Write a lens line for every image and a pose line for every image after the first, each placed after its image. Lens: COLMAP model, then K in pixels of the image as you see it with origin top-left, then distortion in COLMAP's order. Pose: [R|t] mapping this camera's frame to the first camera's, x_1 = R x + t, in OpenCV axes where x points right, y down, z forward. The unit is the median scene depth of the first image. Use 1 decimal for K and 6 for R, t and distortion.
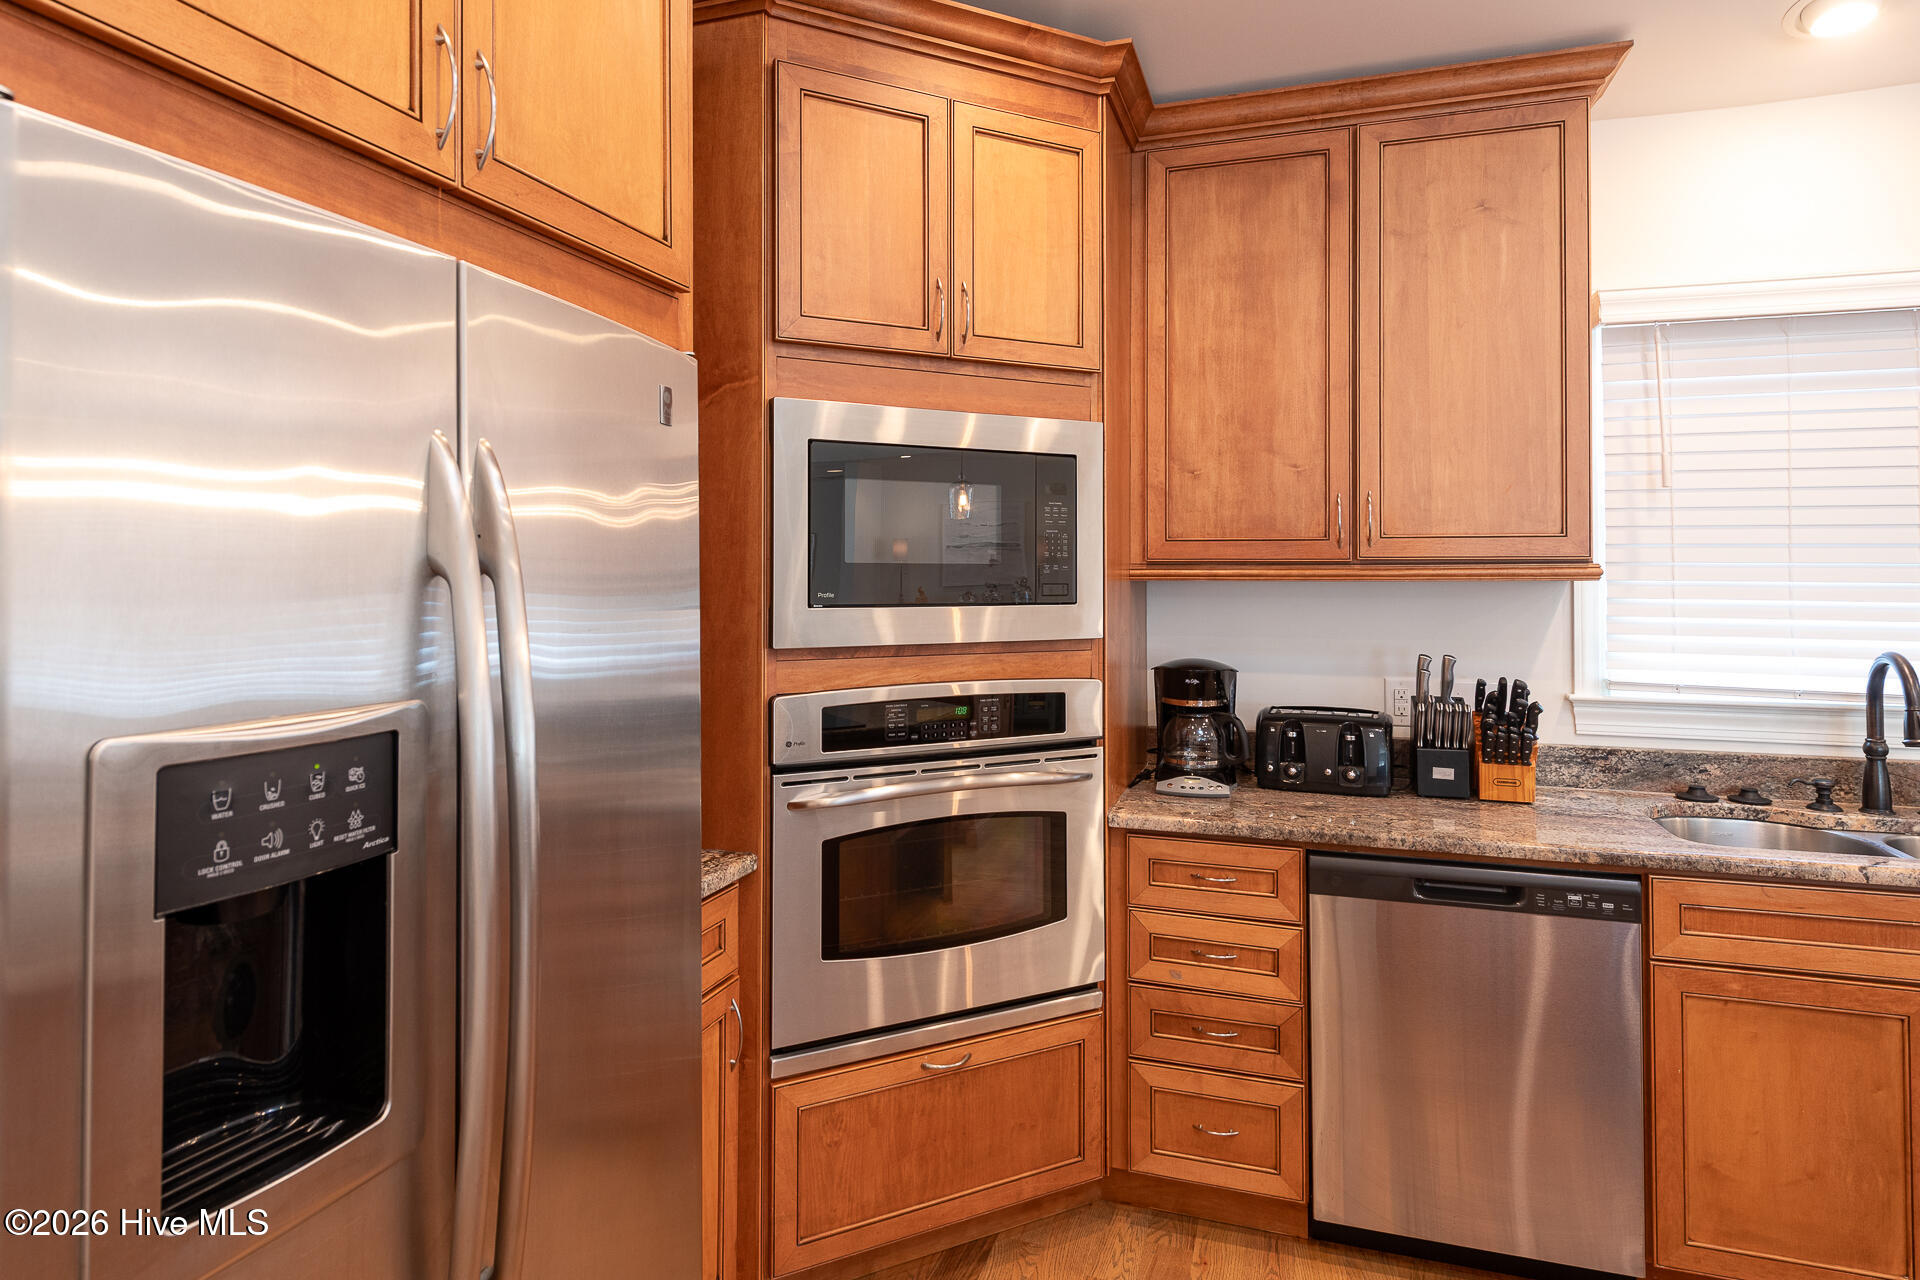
lens RADIAL K [[1085.8, 0, 955.6], [0, 1085.8, 555.3], [0, 0, 1]] dist [0.001244, 0.000254]
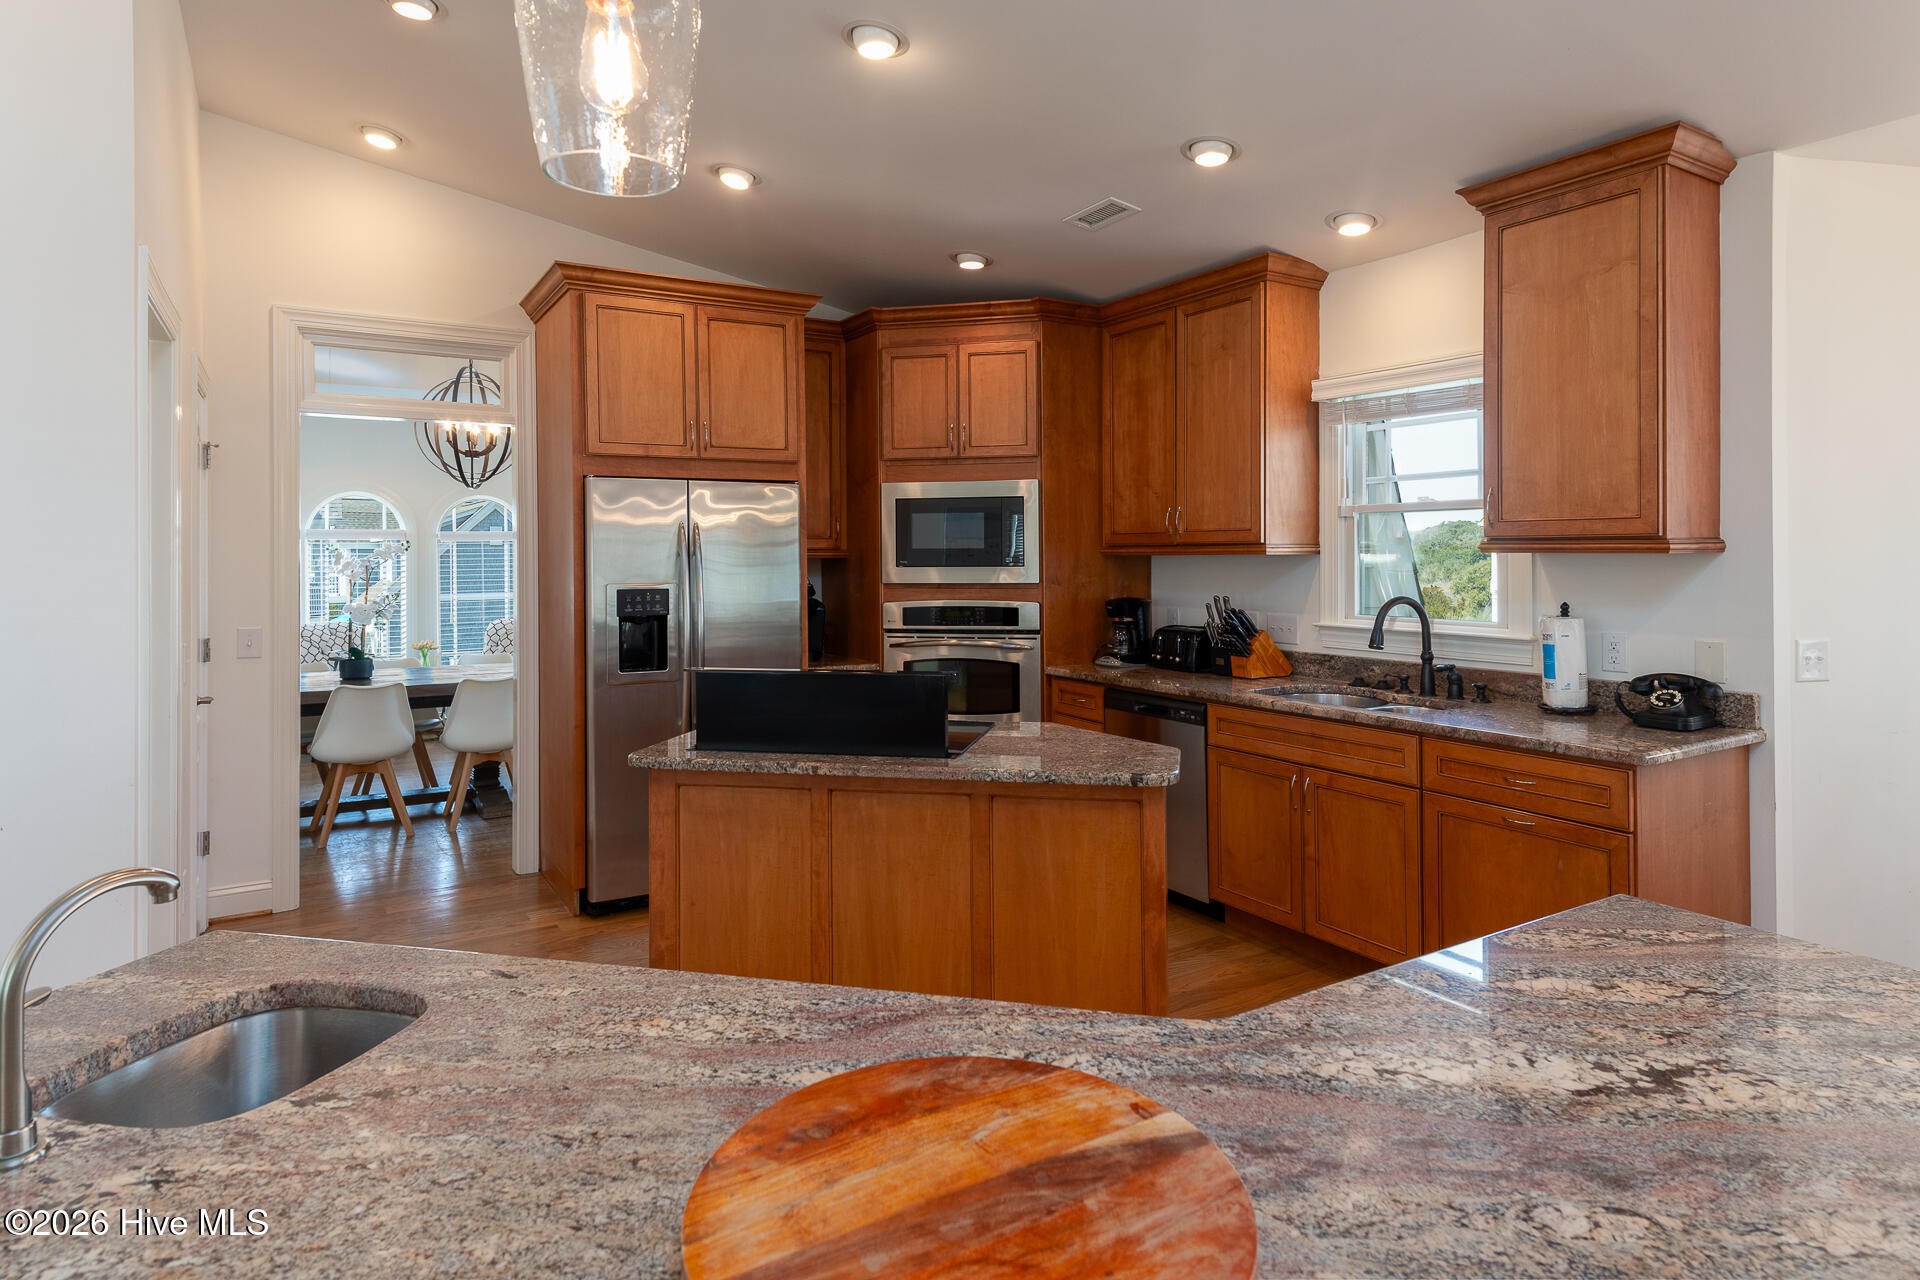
lens RADIAL K [[1085.8, 0, 955.6], [0, 1085.8, 555.3], [0, 0, 1]] dist [0.001244, 0.000254]
pose [[0.764300, -0.002524, -0.644856, 1.398898], [0.020130, 0.999598, 0.019945, -0.022083], [0.644546, -0.028225, 0.764044, -0.721152]]
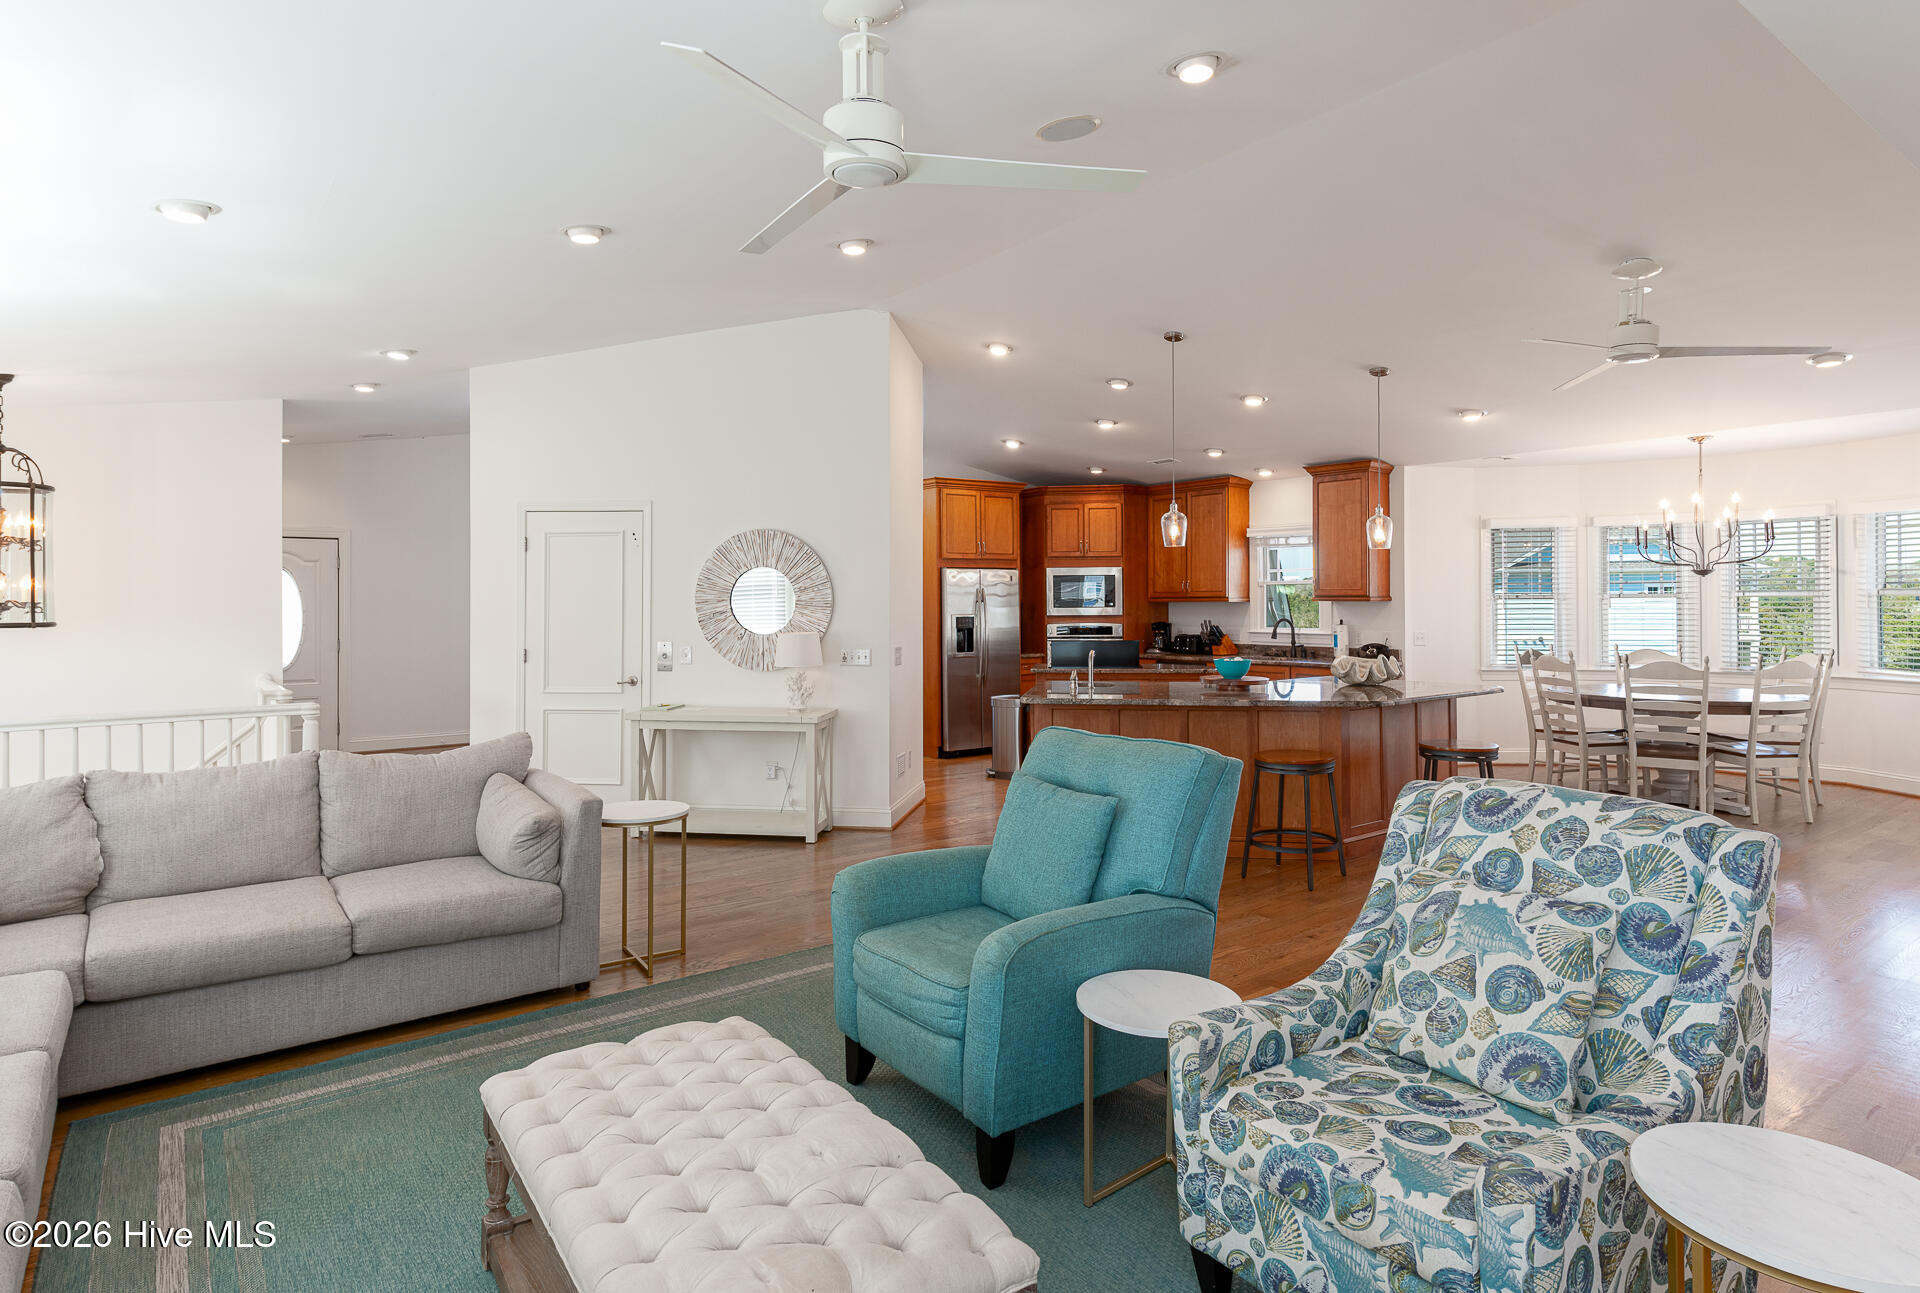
lens RADIAL K [[1028.6, 0, 971.2], [0, 1028.6, 600.7], [0, 0, 1]] dist [-0.002719, -0.000202]
pose [[0.819696, -0.003817, -0.572786, 2.136037], [0.017673, 0.999670, 0.018630, -0.076759], [0.572526, -0.025394, 0.819493, -2.959731]]
